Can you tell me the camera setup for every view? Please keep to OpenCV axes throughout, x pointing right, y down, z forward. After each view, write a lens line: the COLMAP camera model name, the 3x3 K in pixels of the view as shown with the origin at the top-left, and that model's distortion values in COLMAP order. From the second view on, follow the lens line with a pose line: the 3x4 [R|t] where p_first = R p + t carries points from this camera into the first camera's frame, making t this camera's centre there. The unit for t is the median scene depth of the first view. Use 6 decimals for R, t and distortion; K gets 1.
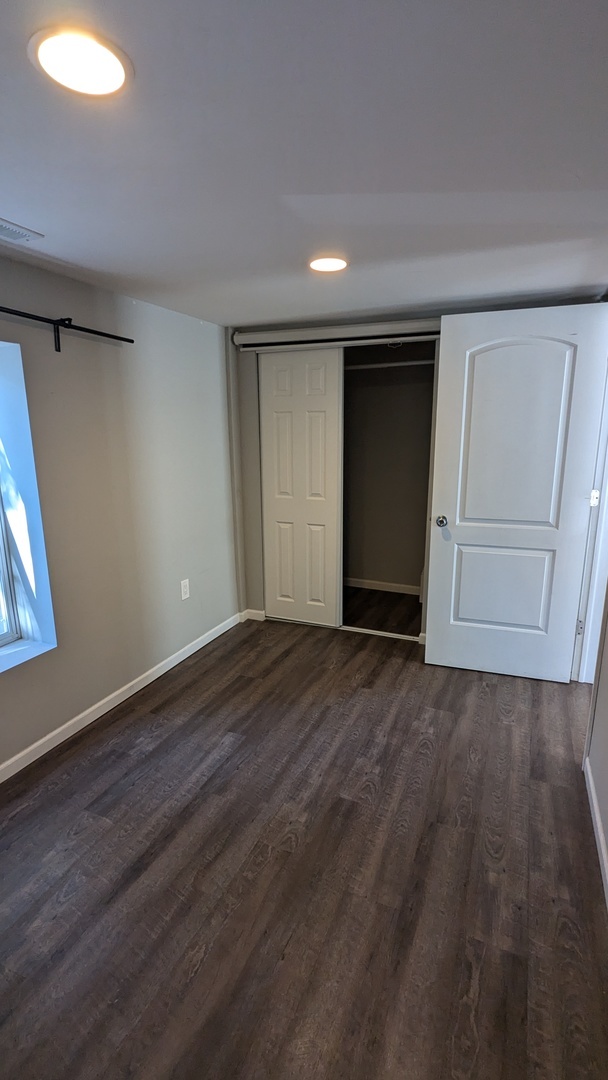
lens RADIAL K [[511.3, 0, 298.3], [0, 511.3, 544.9], [0, 0, 1]] dist [0.002743, 0.000782]
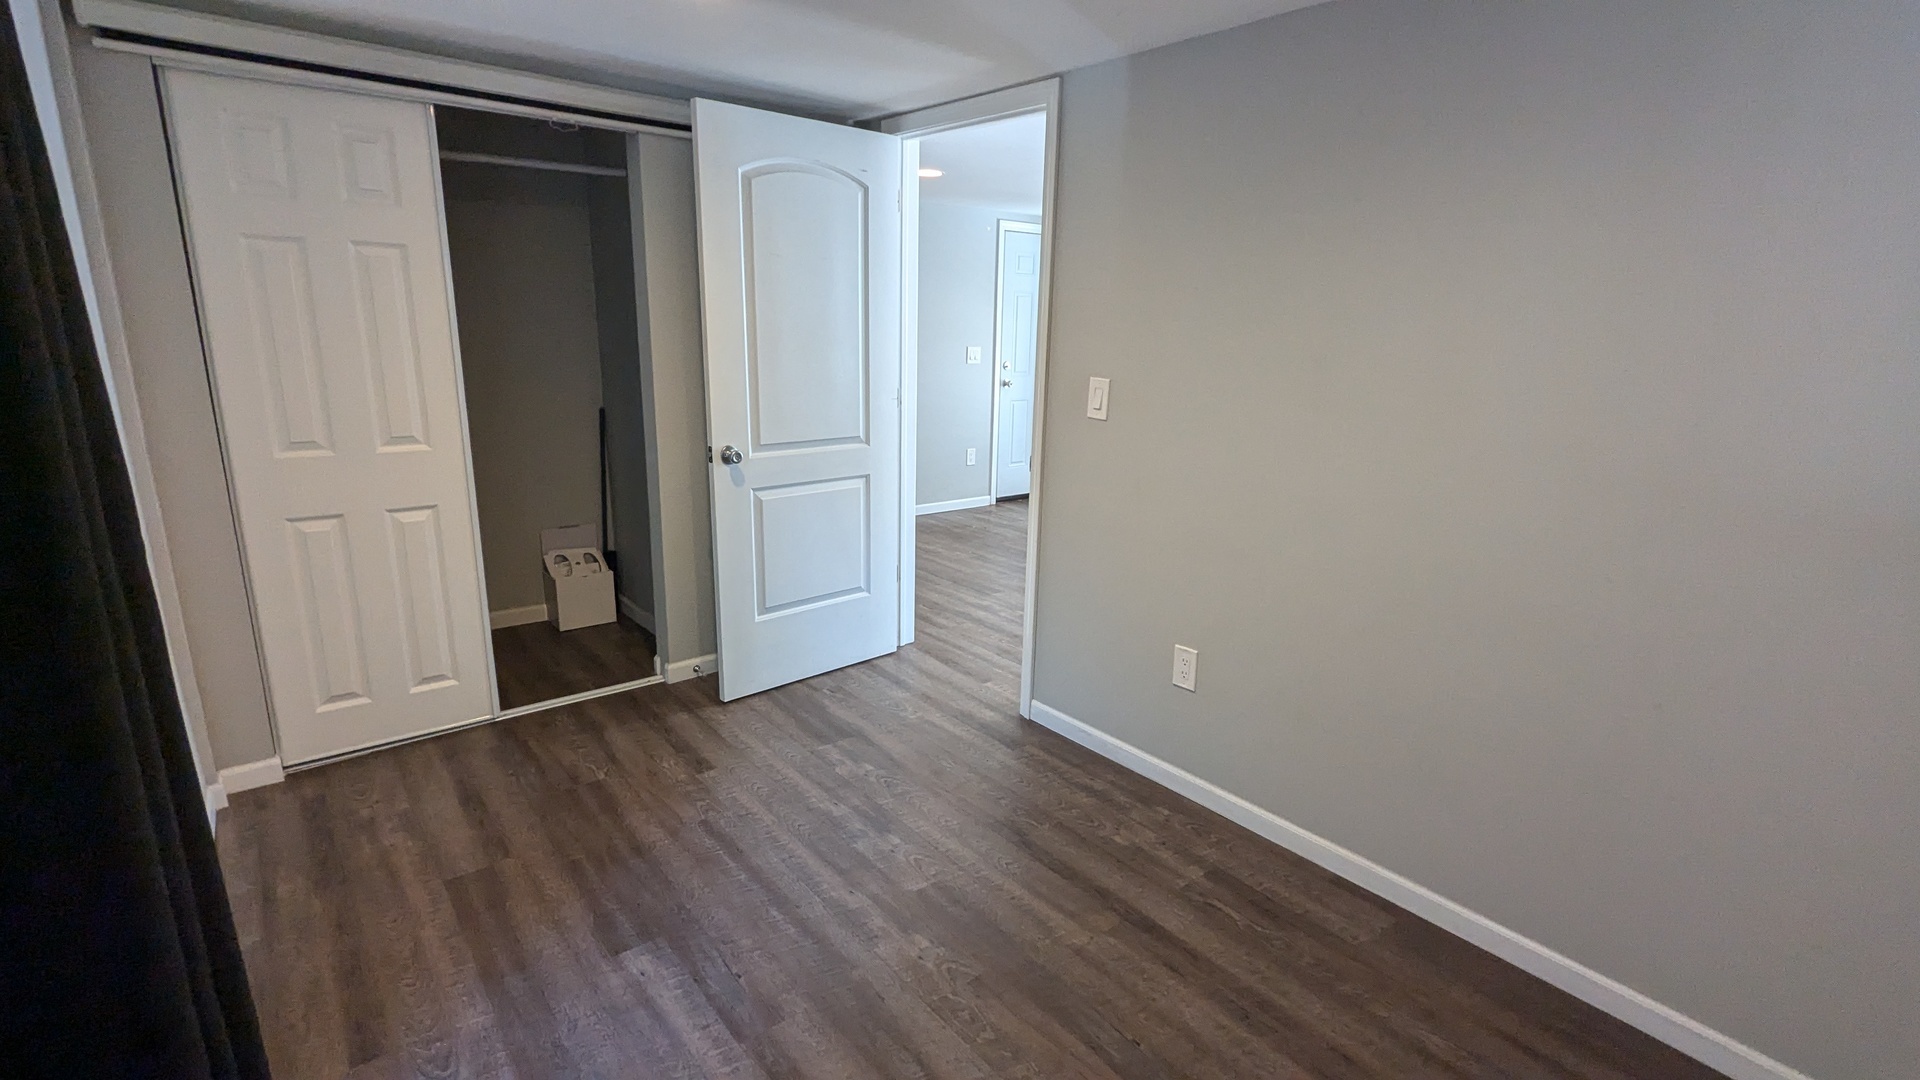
lens RADIAL K [[909.0, 0, 966.9], [0, 909.0, 551.9], [0, 0, 1]] dist [0.002743, 0.000782]
pose [[0.453744, -0.205713, 0.867063, -0.562526], [0.174210, 0.974694, 0.140082, -0.038729], [-0.873938, 0.087490, 0.478099, 0.281060]]
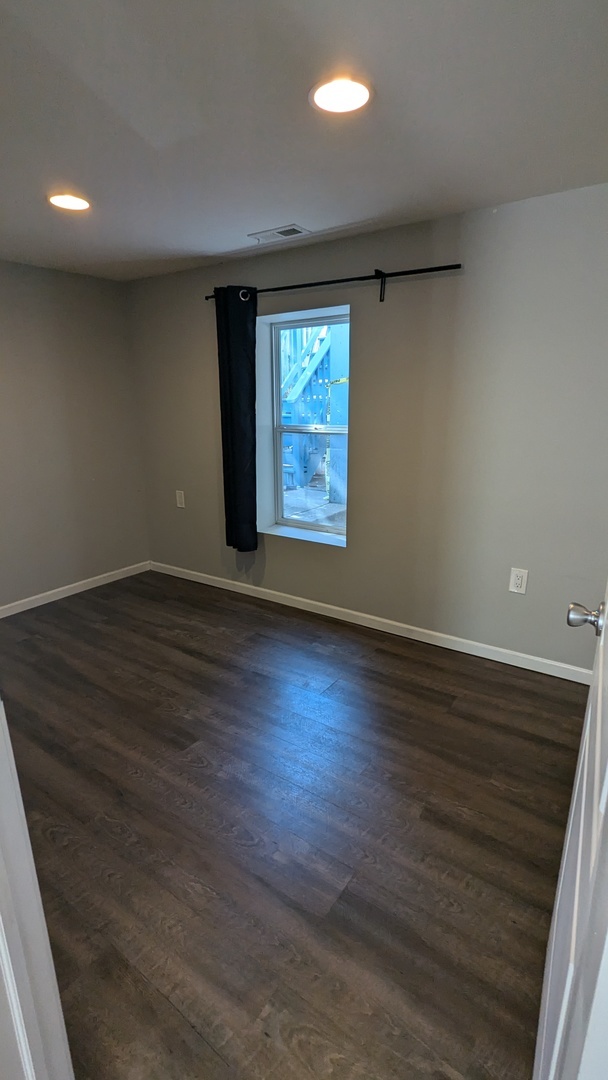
lens RADIAL K [[511.3, 0, 299.1], [0, 511.3, 546.9], [0, 0, 1]] dist [0.002743, 0.000782]
pose [[-0.193076, 0.285130, -0.938841, 0.648058], [-0.208257, 0.923135, 0.323189, -0.165095], [0.958828, 0.257920, -0.118855, 0.894772]]
